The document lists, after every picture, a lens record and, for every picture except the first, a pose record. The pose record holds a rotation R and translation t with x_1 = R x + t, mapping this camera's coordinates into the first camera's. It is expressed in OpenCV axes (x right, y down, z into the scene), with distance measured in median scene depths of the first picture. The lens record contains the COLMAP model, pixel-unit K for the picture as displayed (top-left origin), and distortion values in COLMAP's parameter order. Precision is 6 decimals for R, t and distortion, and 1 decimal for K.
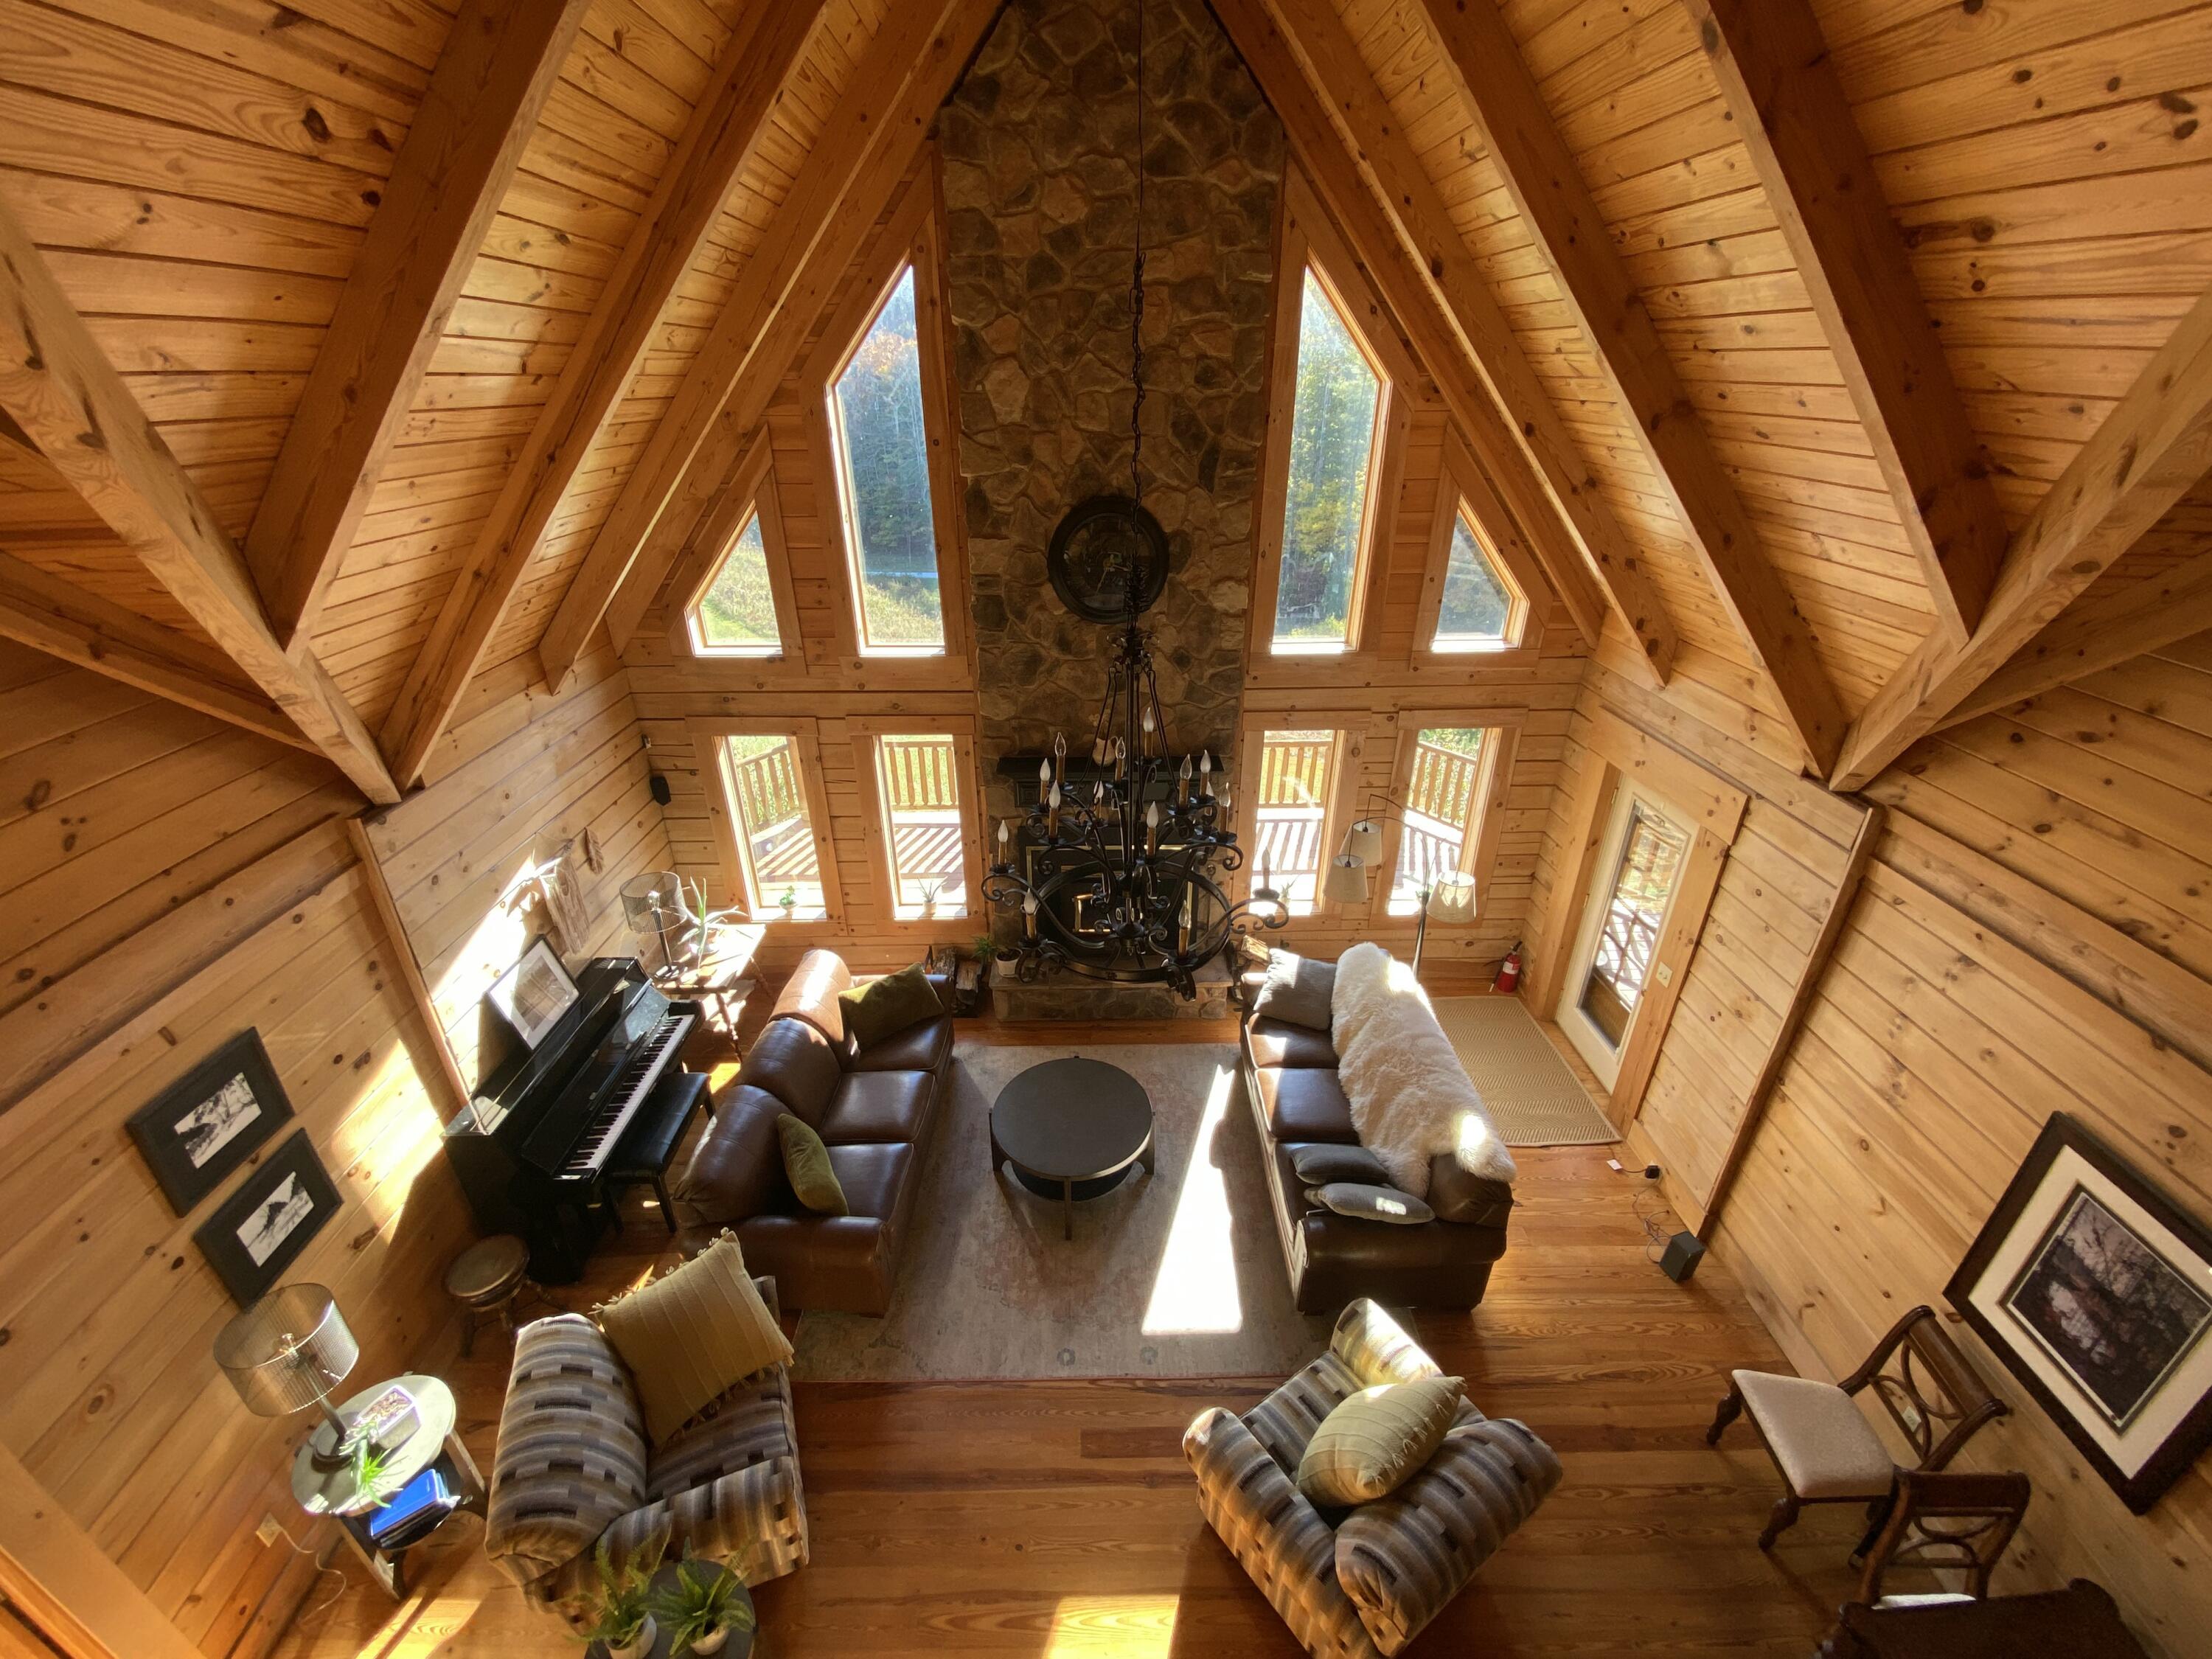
lens RADIAL K [[911.7, 0, 1113.5], [0, 911.7, 840.2], [0, 0, 1]] dist [-0.003606, -0.002579]
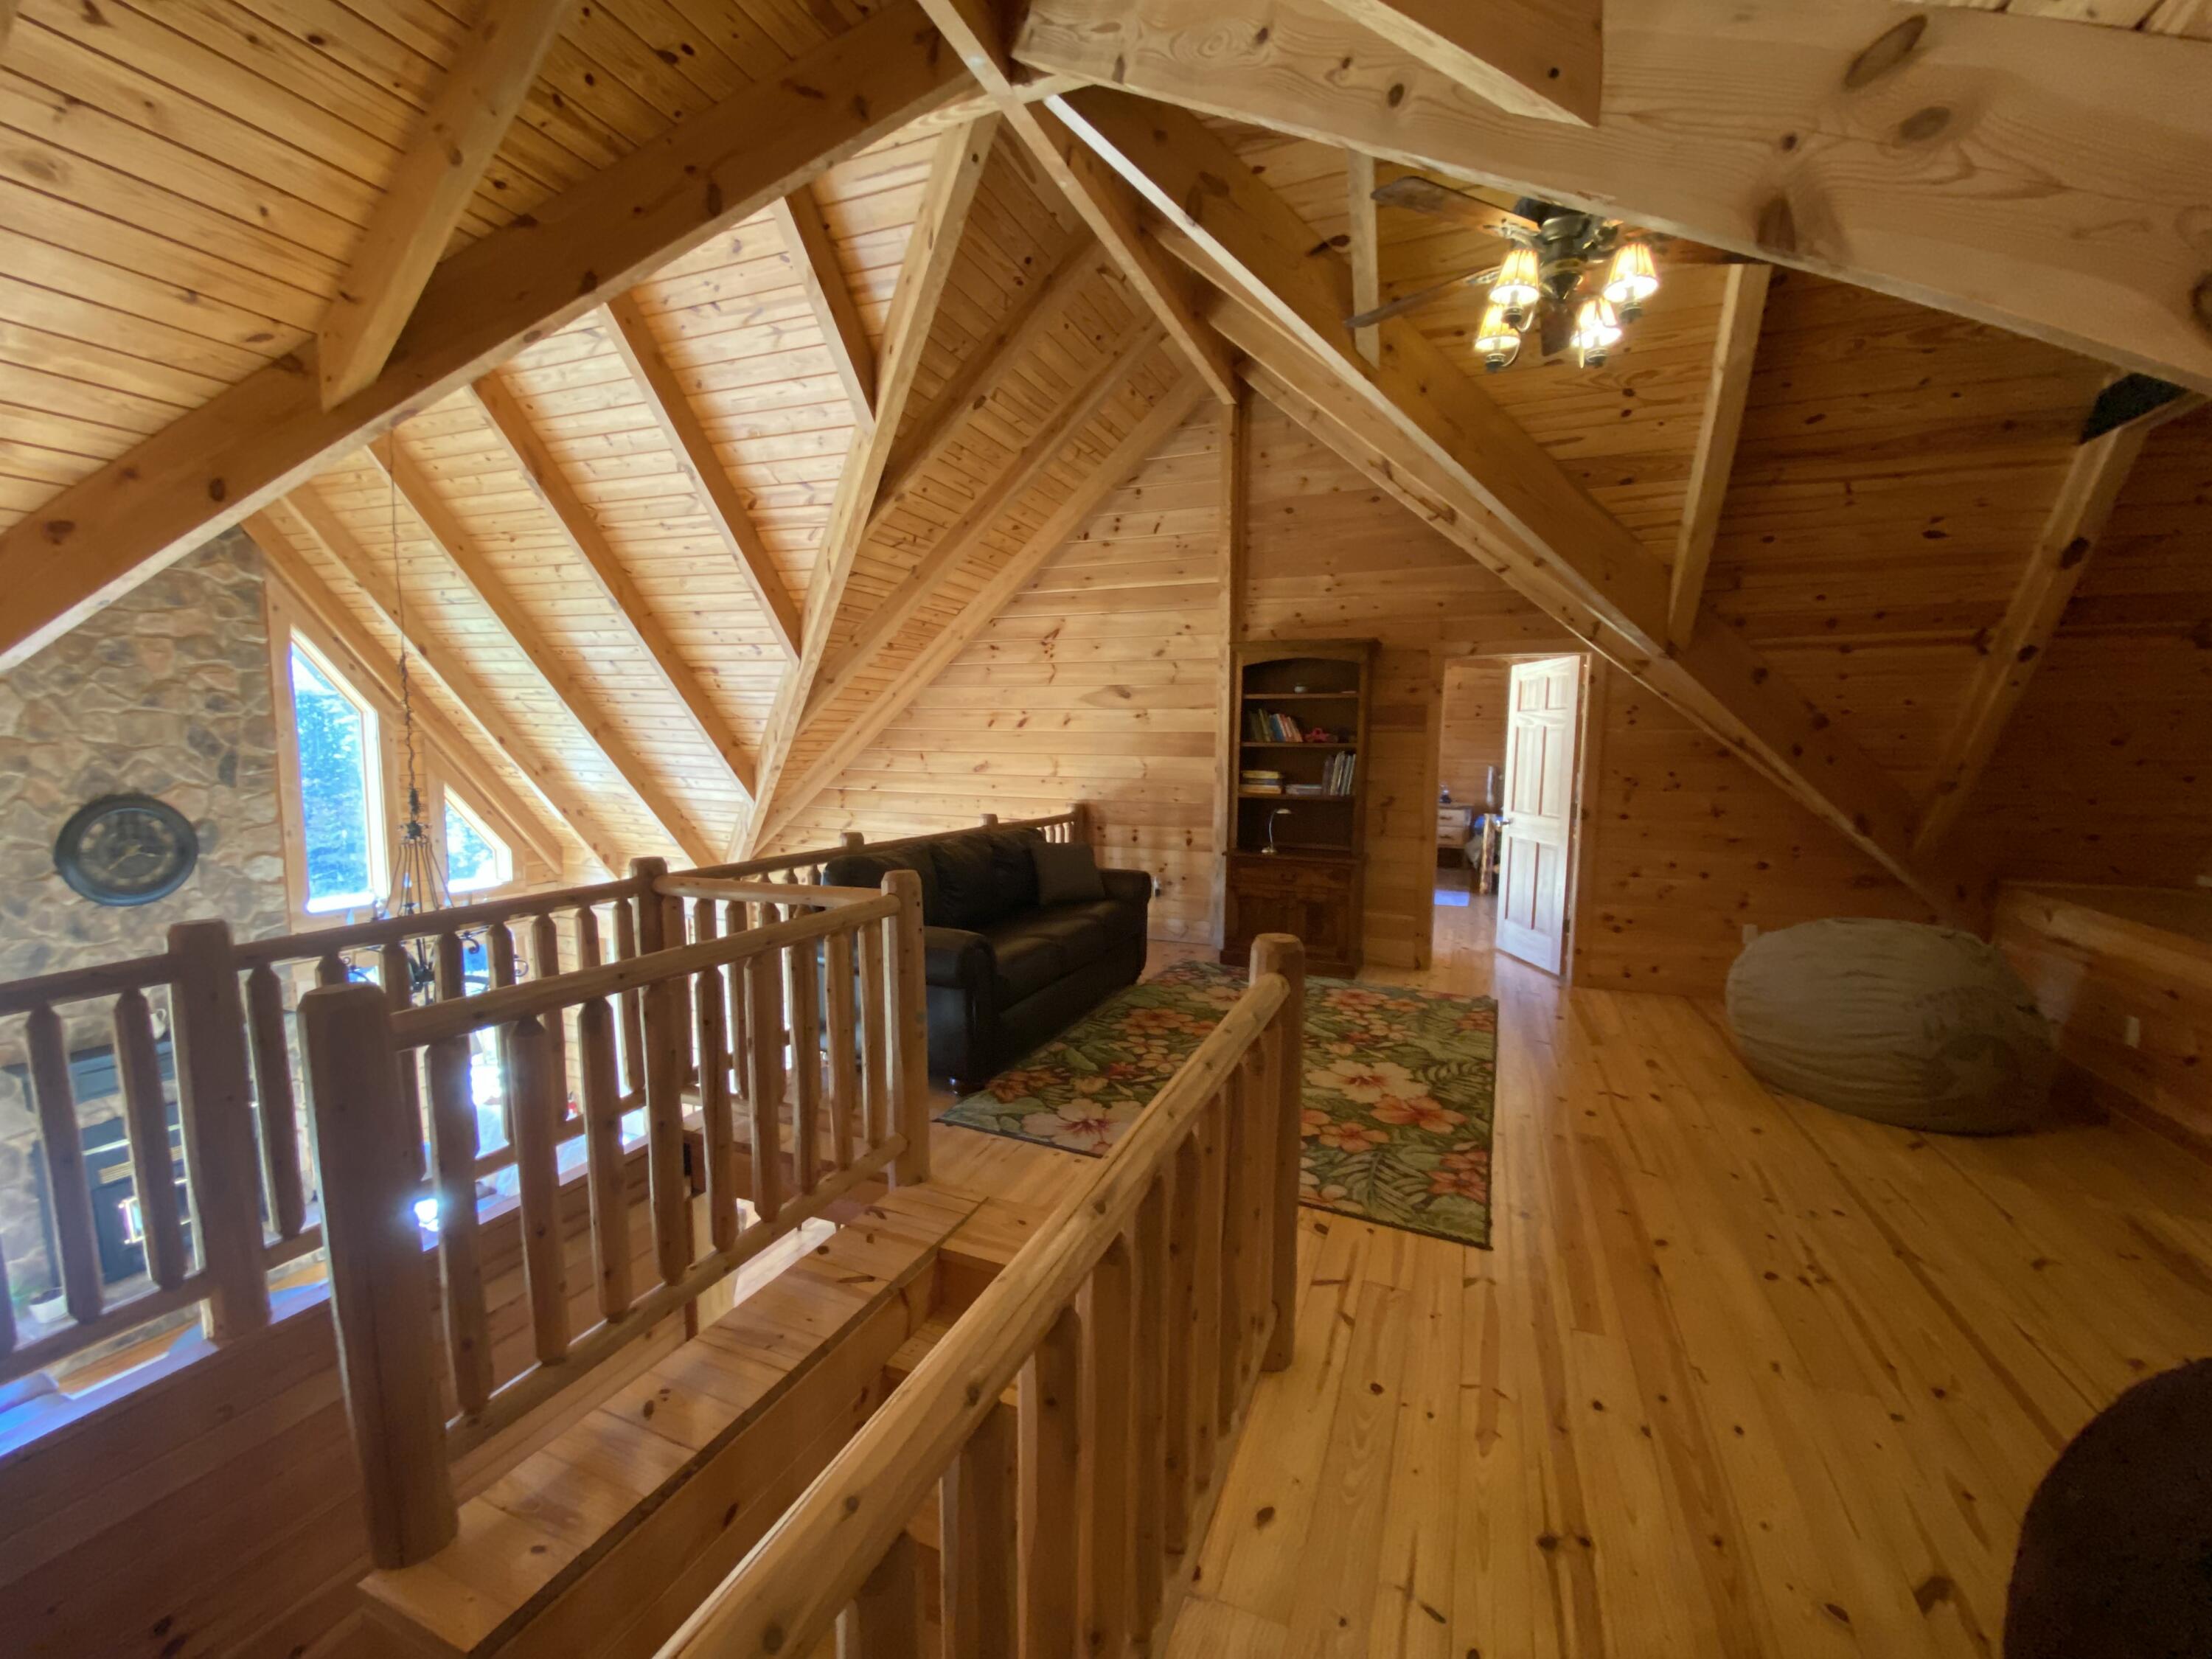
lens RADIAL K [[911.7, 0, 1114.8], [0, 911.7, 834.2], [0, 0, 1]] dist [-0.003606, -0.002579]
pose [[0.402981, -0.093077, 0.910463, -0.561105], [0.395514, 0.914834, -0.081535, 0.259639], [-0.825333, 0.392957, 0.405474, -0.481748]]
